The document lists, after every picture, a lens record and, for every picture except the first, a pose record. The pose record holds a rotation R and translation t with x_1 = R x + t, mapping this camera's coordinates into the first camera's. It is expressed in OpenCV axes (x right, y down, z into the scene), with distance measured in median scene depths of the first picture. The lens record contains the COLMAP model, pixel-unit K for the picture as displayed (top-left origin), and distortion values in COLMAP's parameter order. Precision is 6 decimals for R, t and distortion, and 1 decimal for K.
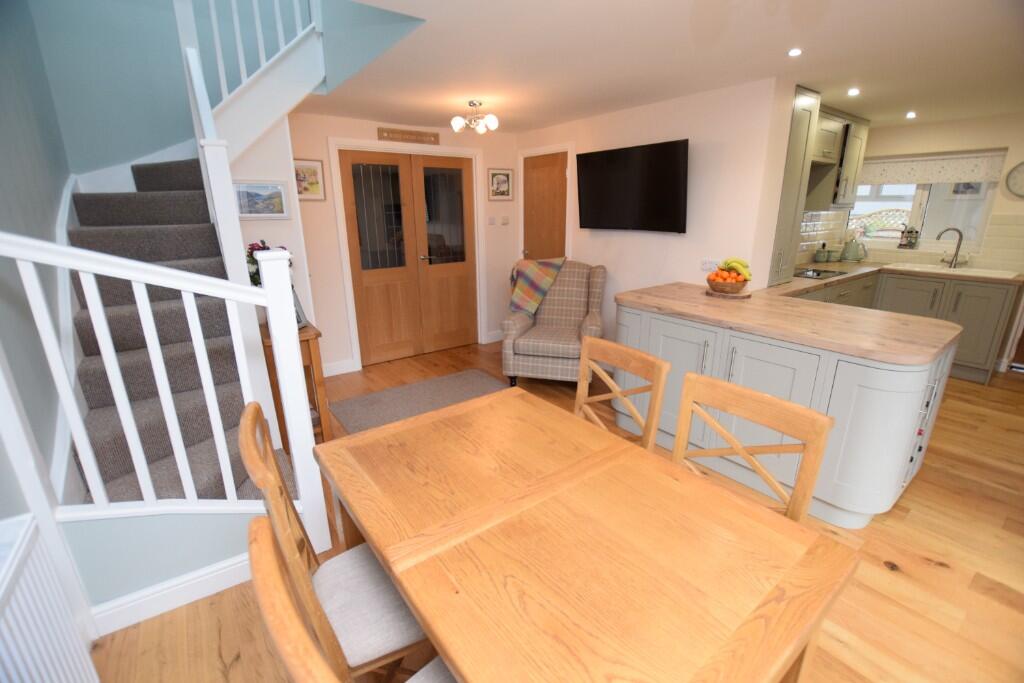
lens RADIAL K [[450.5, 0, 513.8], [0, 450.5, 344.0], [0, 0, 1]] dist [-0.029276, 0.003270]
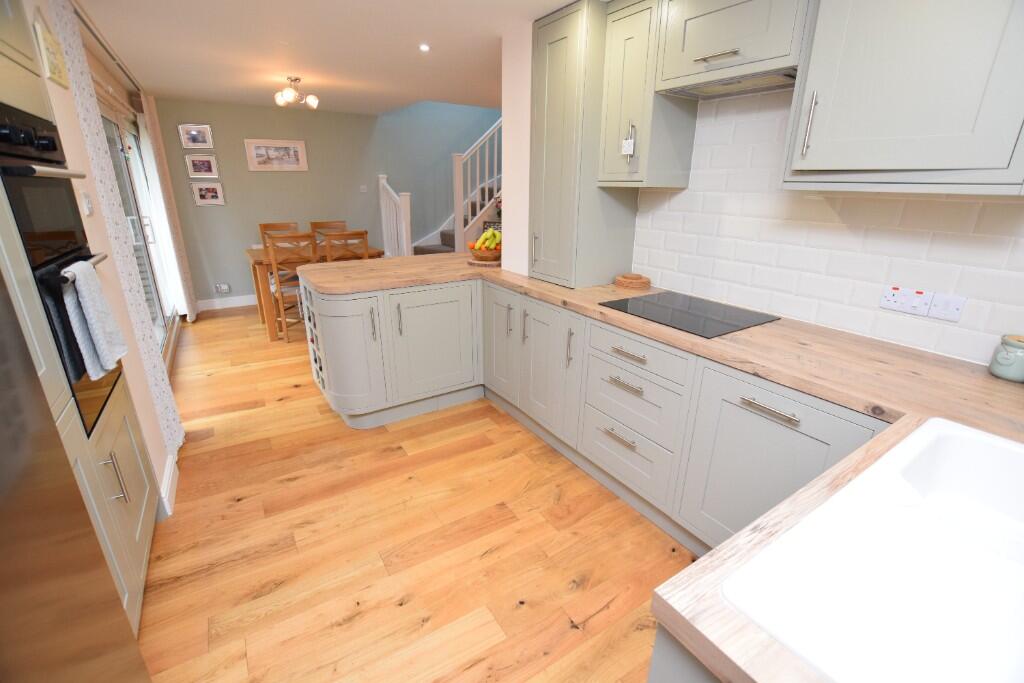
lens RADIAL K [[450.5, 0, 513.8], [0, 450.5, 344.0], [0, 0, 1]] dist [-0.029276, 0.003270]
pose [[-0.055879, 0.343519, -0.937482, 1.797326], [-0.304541, 0.888341, 0.343665, -0.377185], [0.950859, 0.304705, 0.054976, 1.242295]]
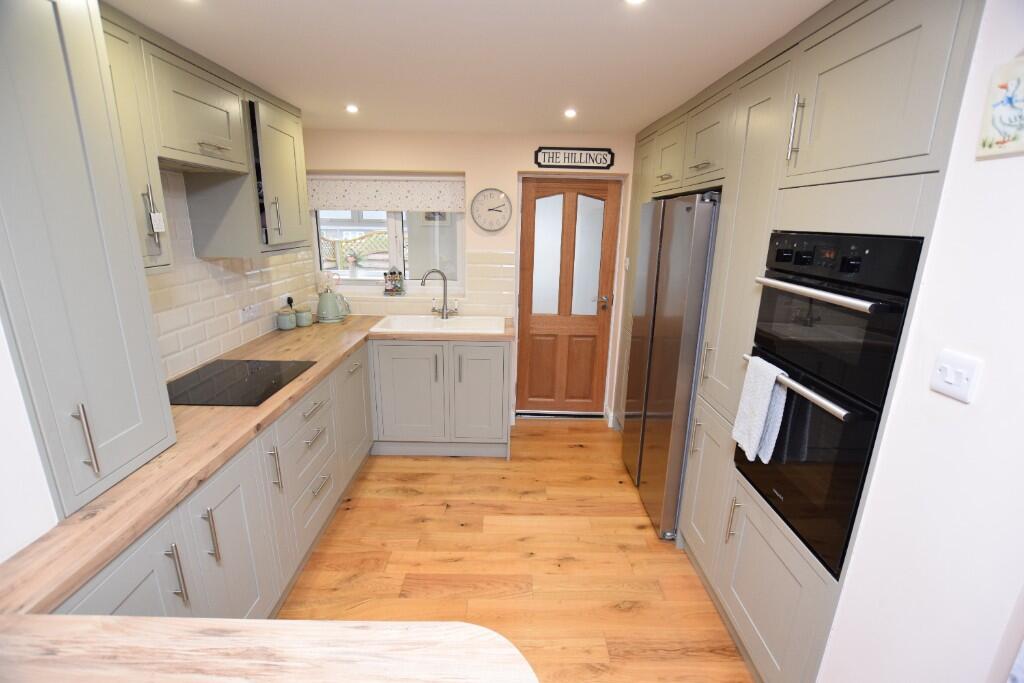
lens RADIAL K [[450.5, 0, 513.8], [0, 450.5, 344.0], [0, 0, 1]] dist [-0.029276, 0.003270]
pose [[0.583453, -0.189103, 0.789825, 0.678916], [0.210538, 0.974486, 0.077789, -0.268107], [-0.784383, 0.120902, 0.608380, 0.663900]]
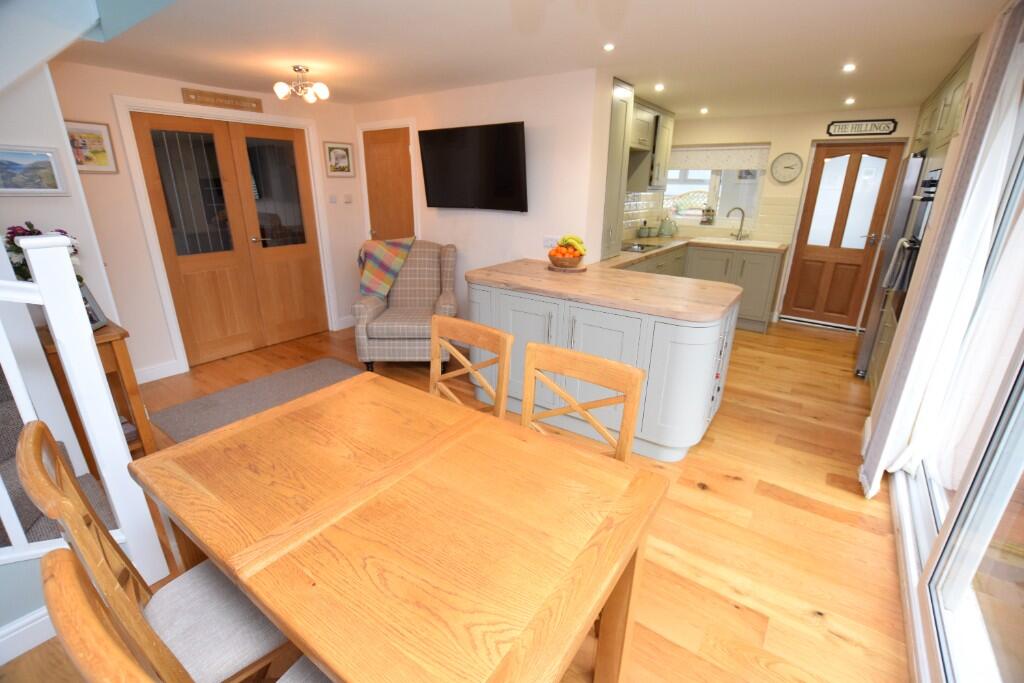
lens RADIAL K [[450.5, 0, 513.8], [0, 450.5, 344.0], [0, 0, 1]] dist [-0.029276, 0.003270]
pose [[0.951150, -0.083344, 0.297268, 0.014684], [0.069860, 0.996000, 0.055718, 0.002015], [-0.300722, -0.032229, 0.953167, -0.015035]]
